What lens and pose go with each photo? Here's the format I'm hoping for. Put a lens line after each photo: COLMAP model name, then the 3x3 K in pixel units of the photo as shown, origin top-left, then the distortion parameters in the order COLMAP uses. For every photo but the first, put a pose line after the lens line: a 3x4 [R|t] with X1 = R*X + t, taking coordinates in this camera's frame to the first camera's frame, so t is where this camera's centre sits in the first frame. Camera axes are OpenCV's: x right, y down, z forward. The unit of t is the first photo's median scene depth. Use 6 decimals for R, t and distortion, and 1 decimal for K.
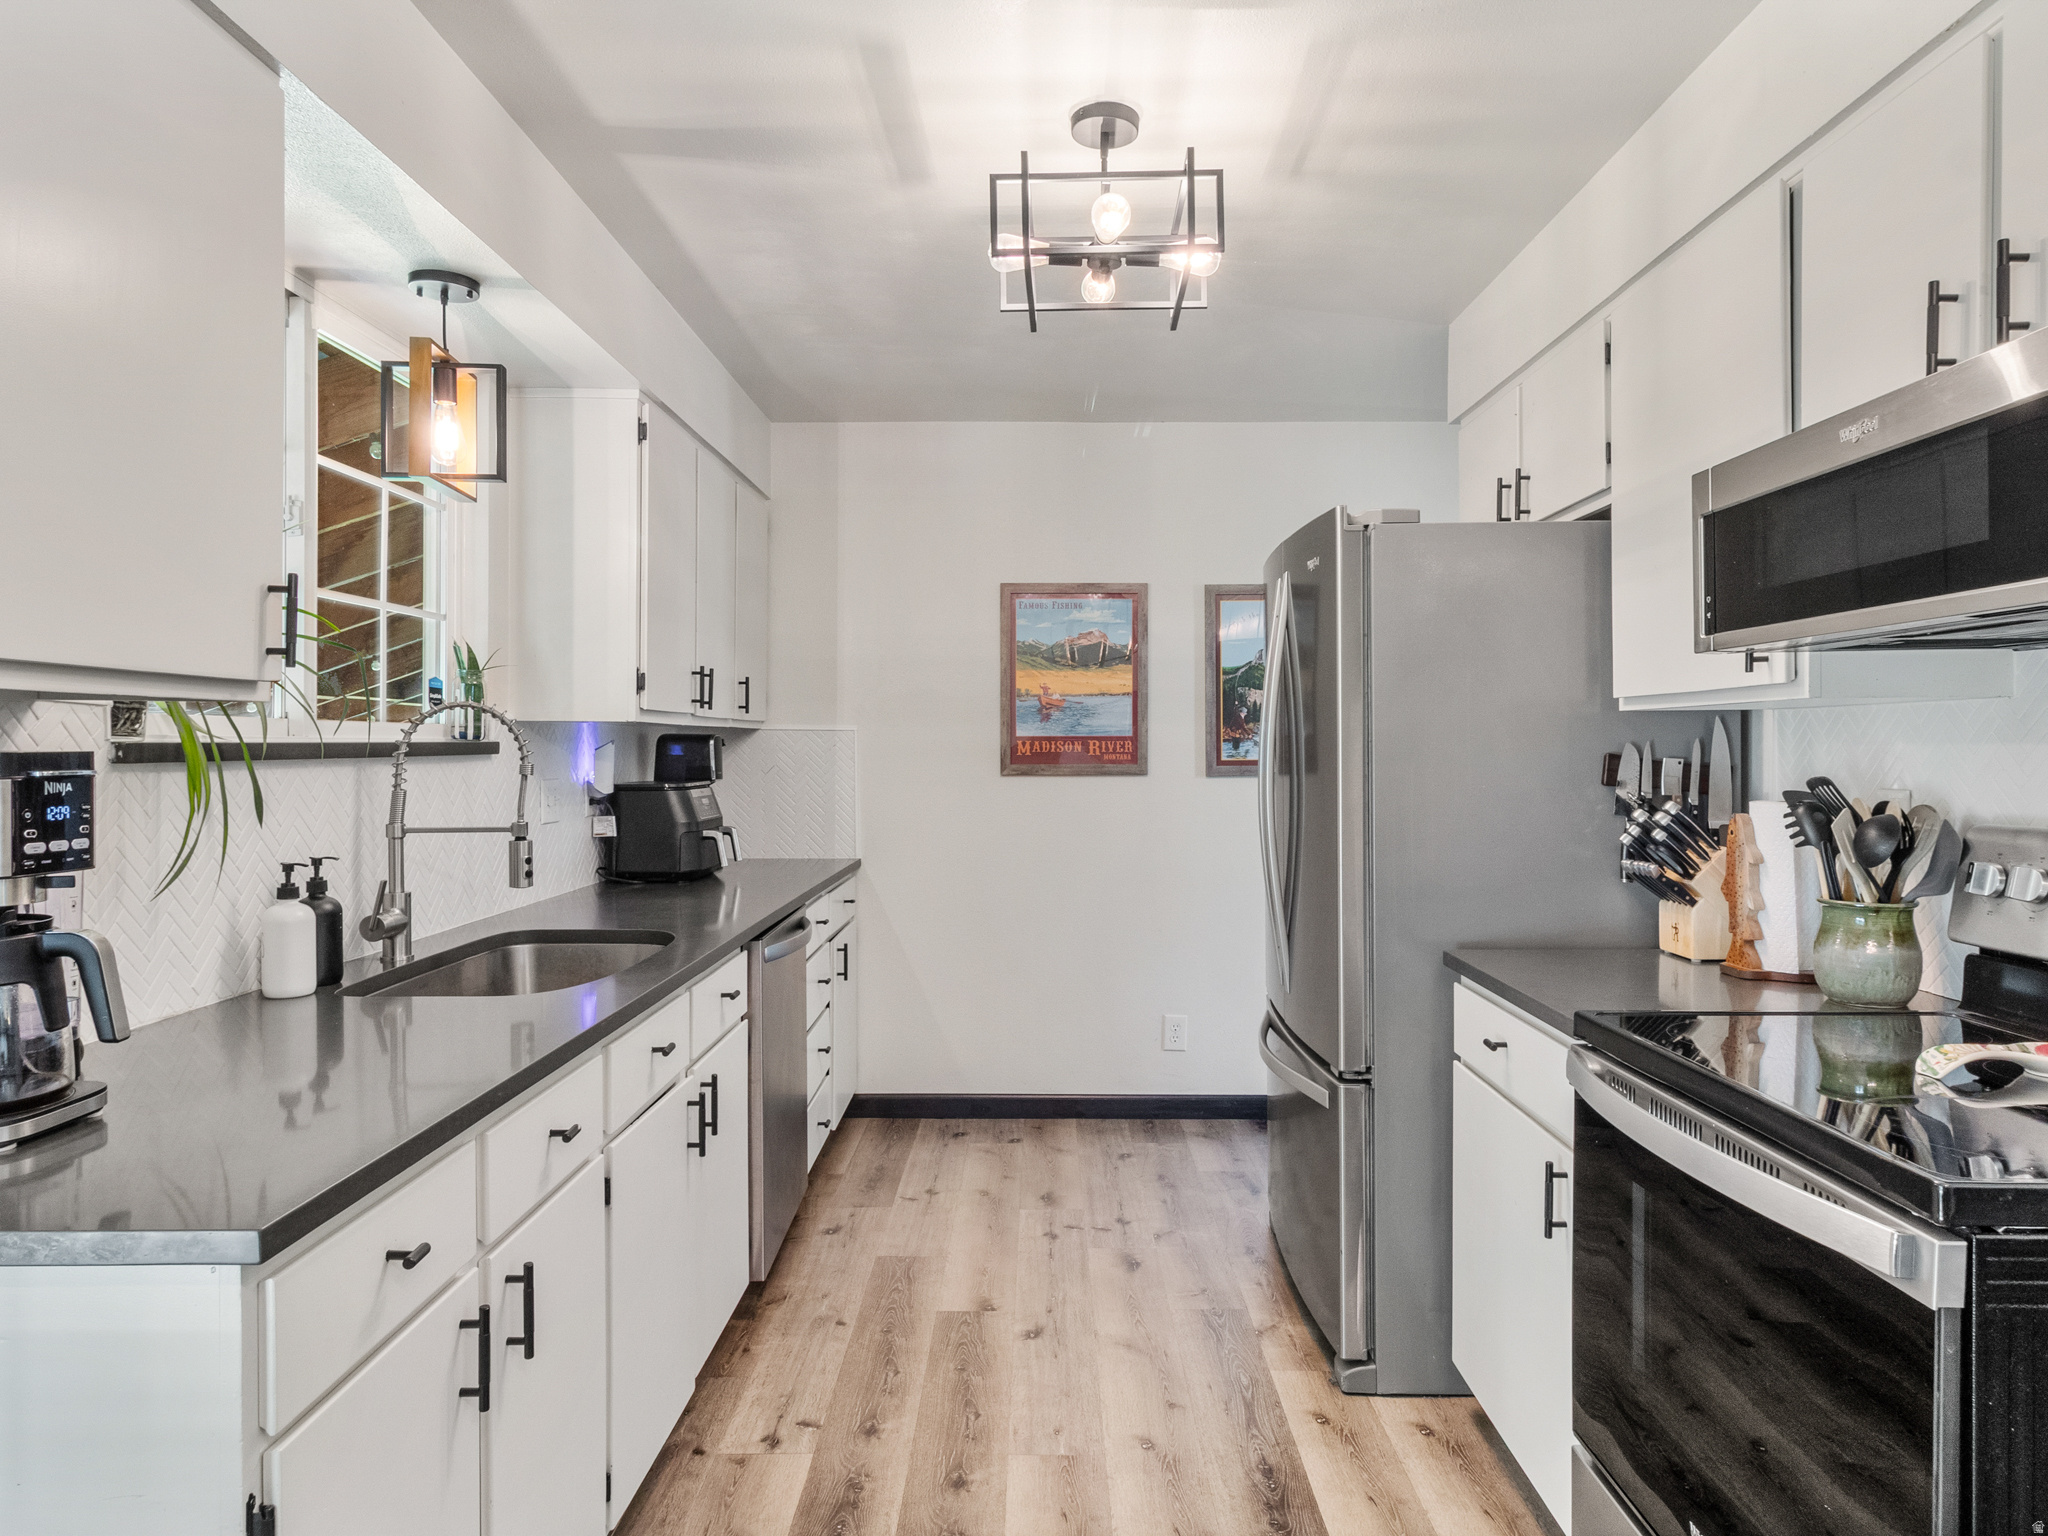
lens RADIAL K [[1278.1, 0, 1051.0], [0, 1278.1, 763.9], [0, 0, 1]] dist [-0.003076, 0.006501]
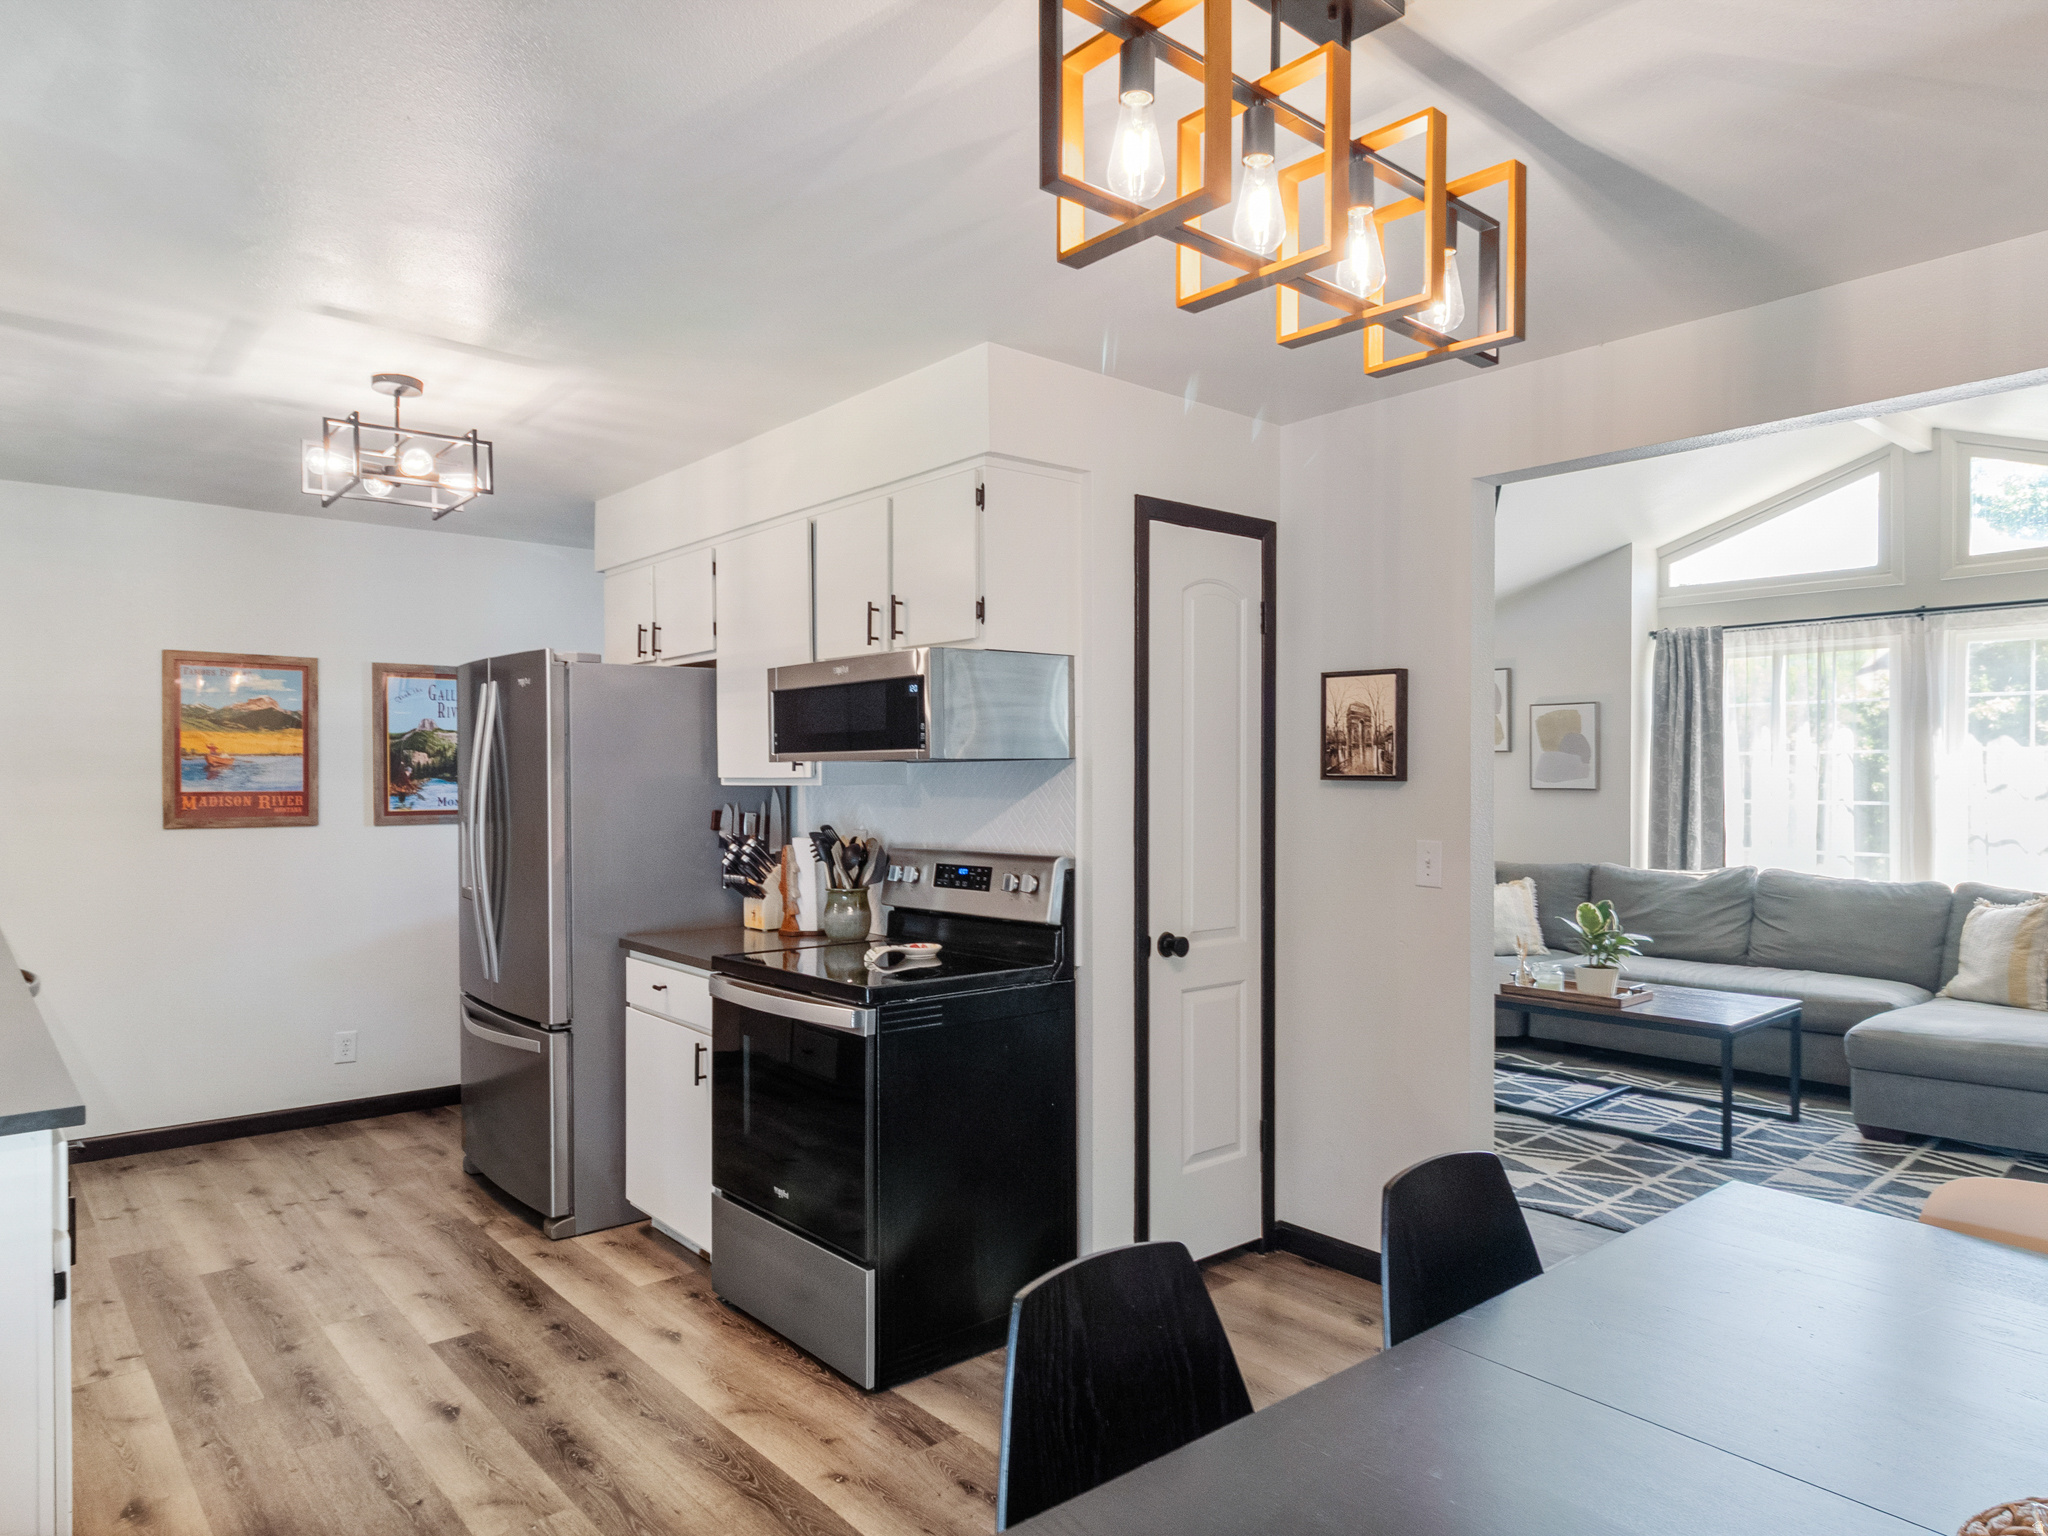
lens RADIAL K [[1278.1, 0, 1016.4], [0, 1278.1, 768.7], [0, 0, 1]] dist [-0.003076, 0.006501]
pose [[0.771027, 0.005763, 0.636776, -0.310120], [0.008297, 0.999783, -0.019095, -0.027088], [-0.636748, 0.020006, 0.770812, -0.512580]]
